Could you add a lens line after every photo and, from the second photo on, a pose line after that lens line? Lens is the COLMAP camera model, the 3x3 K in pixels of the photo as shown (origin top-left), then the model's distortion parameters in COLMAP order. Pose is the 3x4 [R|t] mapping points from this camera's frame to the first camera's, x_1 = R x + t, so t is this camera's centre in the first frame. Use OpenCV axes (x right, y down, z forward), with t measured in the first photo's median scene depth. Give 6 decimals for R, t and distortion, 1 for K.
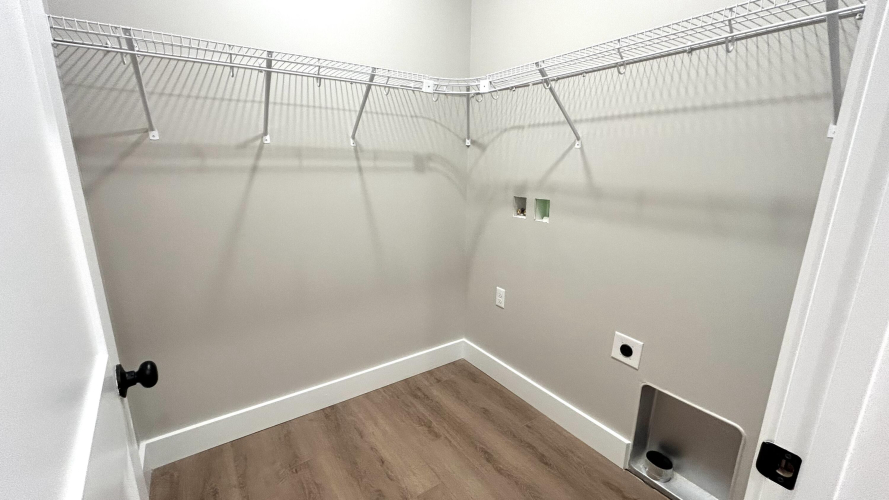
lens RADIAL K [[377.4, 0, 444.5], [0, 377.4, 250.0], [0, 0, 1]] dist [-0.009103, 0.000016]
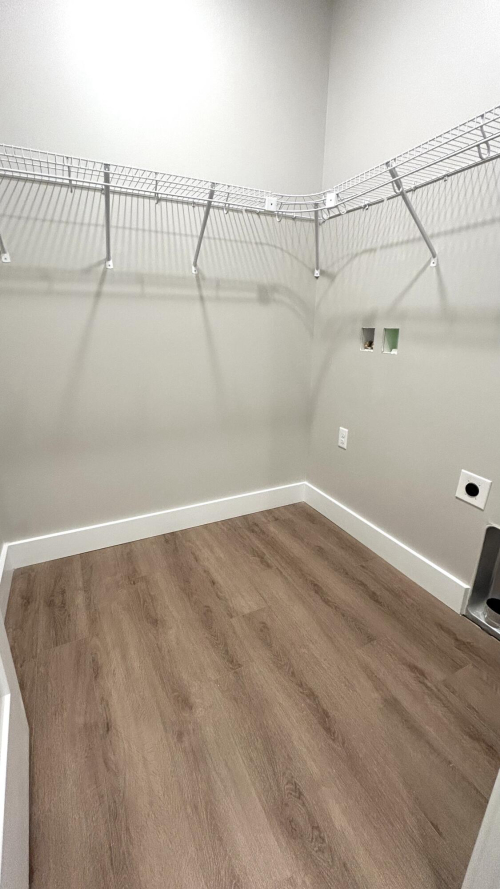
lens RADIAL K [[377.4, 0, 250.0], [0, 377.4, 444.5], [0, 0, 1]] dist [-0.009103, 0.000016]
pose [[0.988635, 0.043674, -0.143852, 0.063699], [-0.032081, 0.996120, 0.081946, 0.086884], [0.146873, -0.076400, 0.986200, 0.015504]]
